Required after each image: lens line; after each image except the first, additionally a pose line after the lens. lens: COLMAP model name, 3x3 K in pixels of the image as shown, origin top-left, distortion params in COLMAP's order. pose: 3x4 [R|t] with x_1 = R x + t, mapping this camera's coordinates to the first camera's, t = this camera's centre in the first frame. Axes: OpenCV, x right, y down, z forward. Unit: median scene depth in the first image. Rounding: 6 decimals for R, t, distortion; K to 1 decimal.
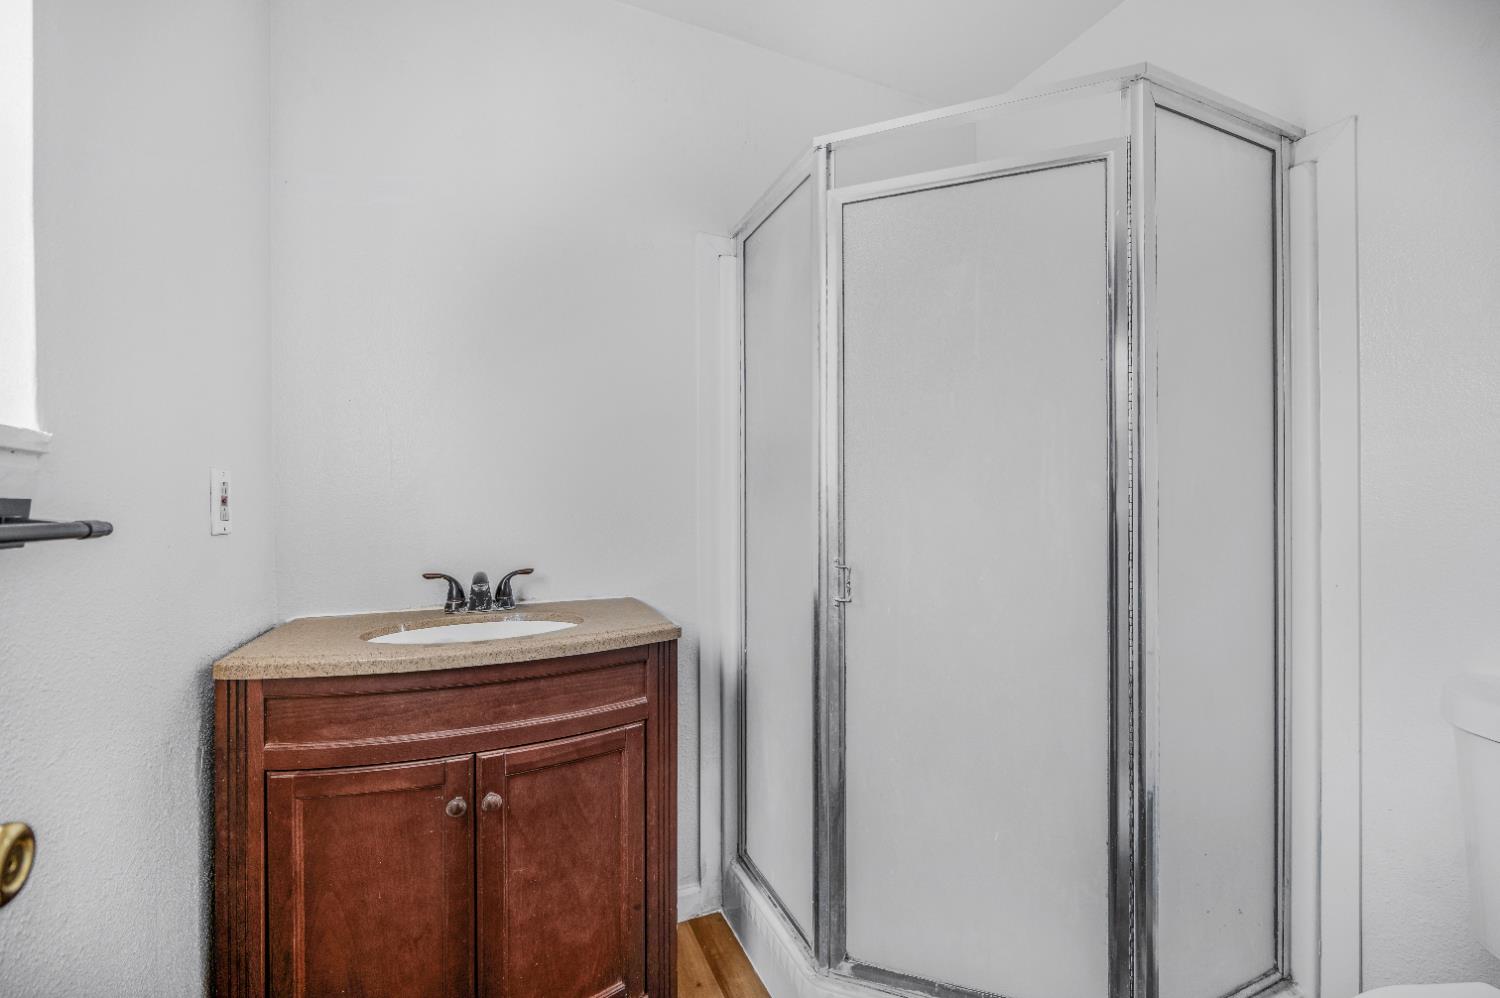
lens RADIAL K [[609.7, 0, 748.3], [0, 609.7, 500.8], [0, 0, 1]] dist [0.003199, 0.001267]
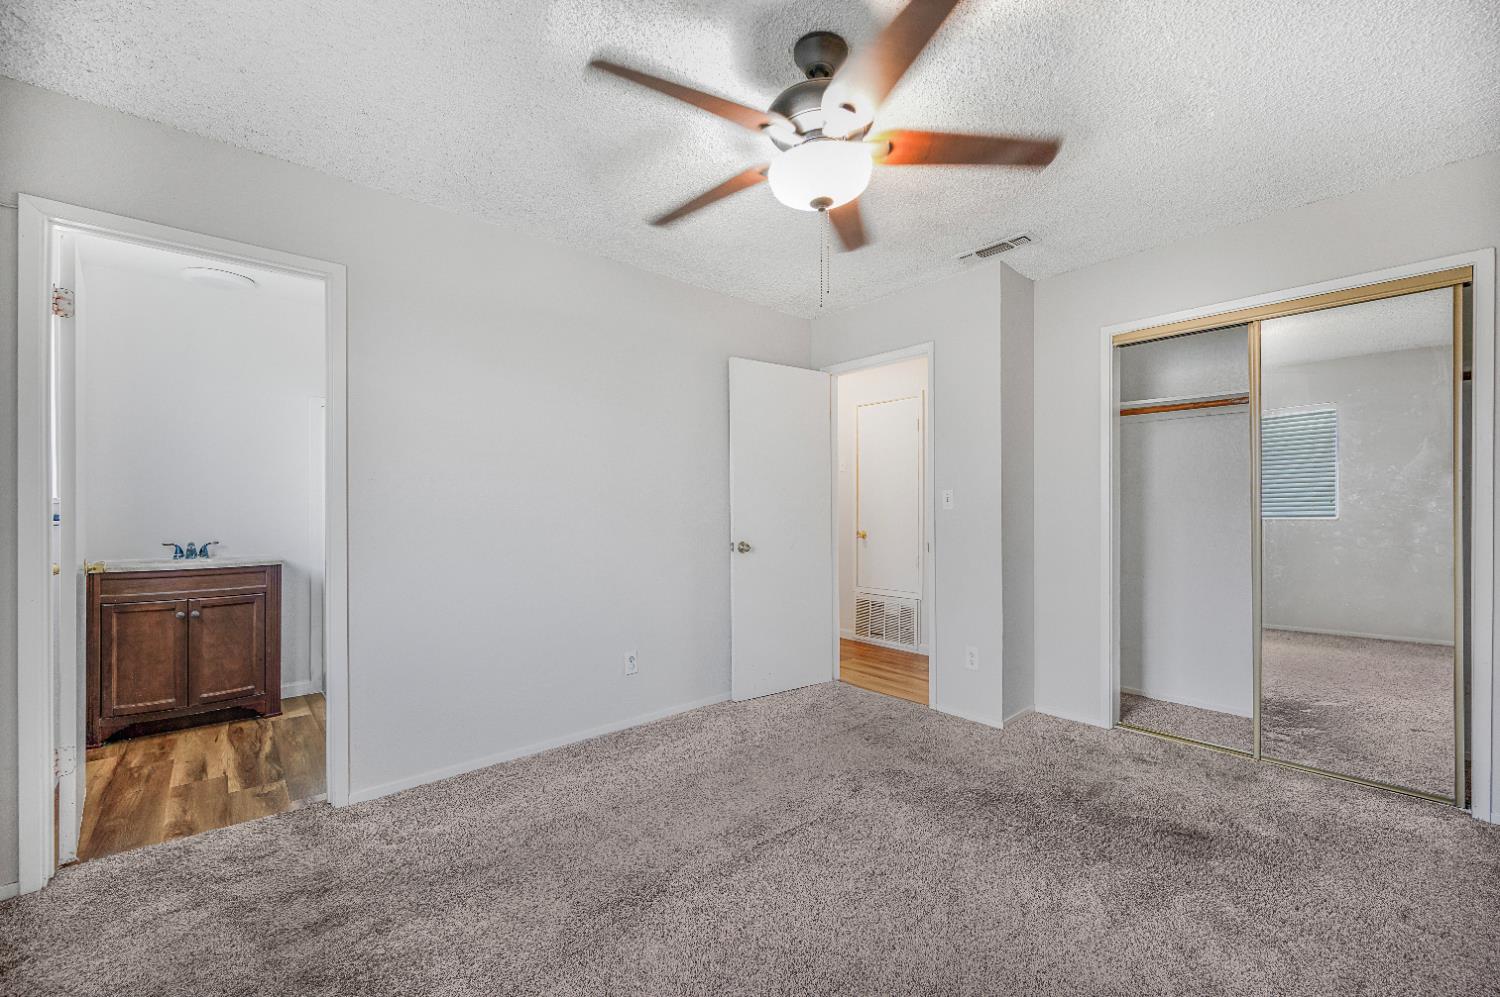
lens RADIAL K [[609.7, 0, 753.4], [0, 609.7, 505.9], [0, 0, 1]] dist [0.003199, 0.001267]
pose [[0.948189, 0.004805, 0.317670, 1.217112], [-0.002678, 0.999971, -0.007134, -0.024329], [-0.317695, 0.005914, 0.948174, -2.712038]]
